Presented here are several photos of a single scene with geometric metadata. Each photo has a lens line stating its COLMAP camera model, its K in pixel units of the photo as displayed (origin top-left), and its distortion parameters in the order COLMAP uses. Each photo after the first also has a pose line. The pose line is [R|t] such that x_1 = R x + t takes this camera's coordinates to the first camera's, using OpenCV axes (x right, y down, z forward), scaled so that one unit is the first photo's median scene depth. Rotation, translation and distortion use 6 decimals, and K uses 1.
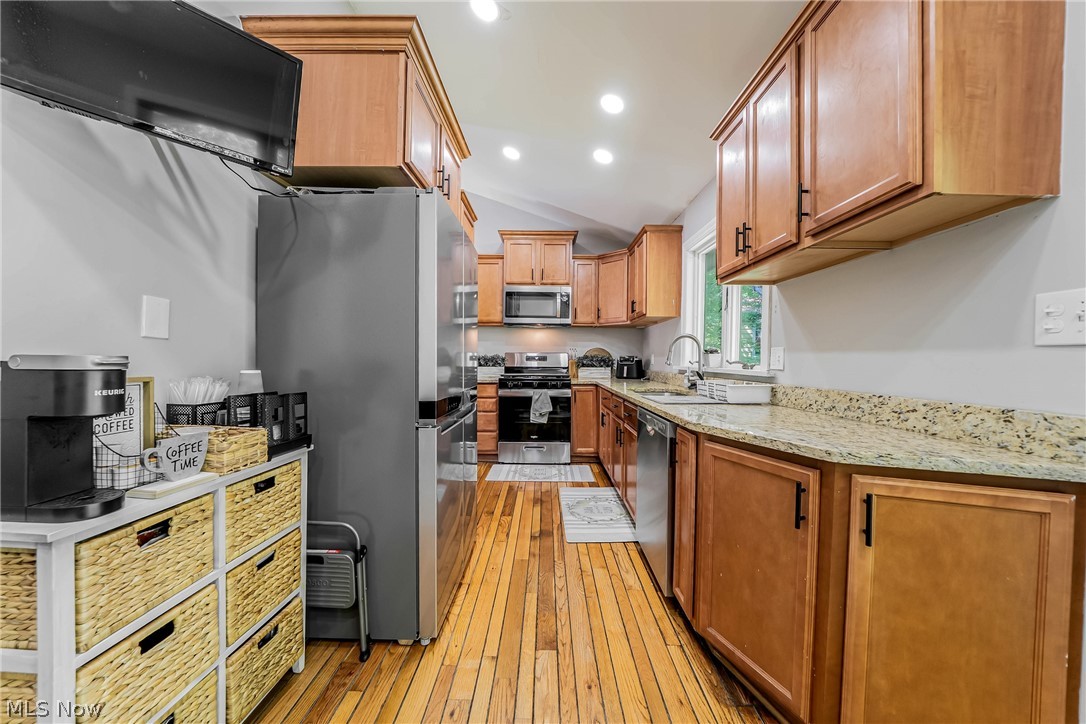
lens RADIAL K [[376.8, 0, 544.4], [0, 376.8, 359.7], [0, 0, 1]] dist [-0.024518, 0.002143]
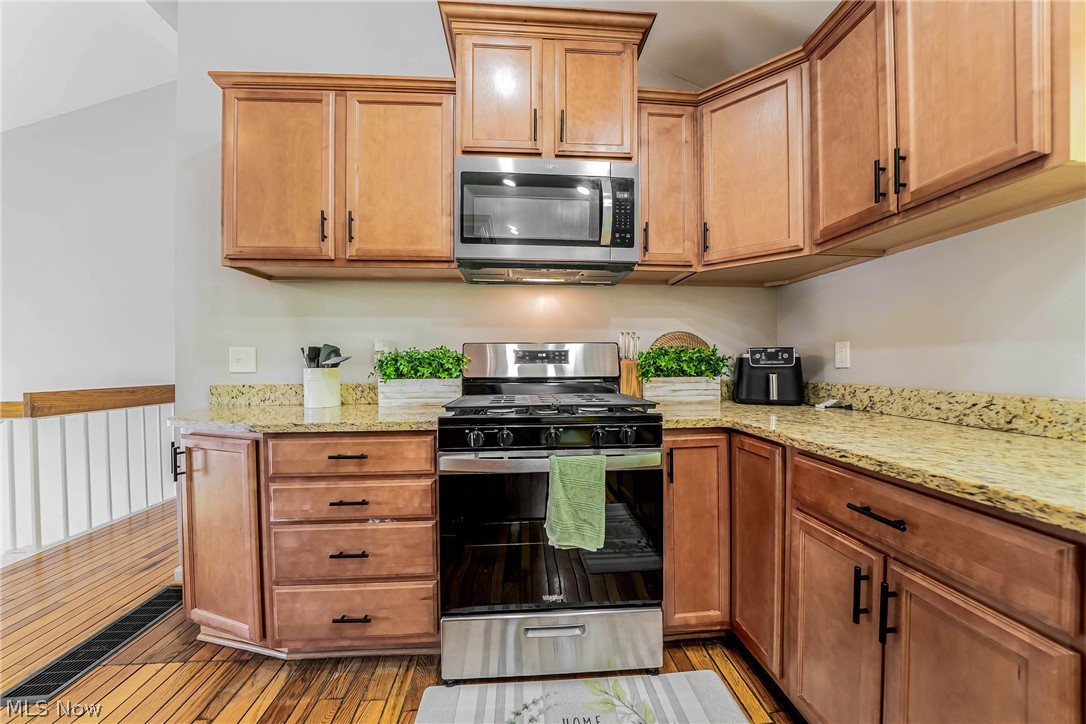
lens RADIAL K [[376.8, 0, 551.9], [0, 376.8, 369.0], [0, 0, 1]] dist [-0.024518, 0.002143]
pose [[0.995778, -0.011539, 0.091062, -0.050615], [0.010647, 0.999890, 0.010282, 0.006197], [-0.091170, -0.009269, 0.995792, 0.632641]]
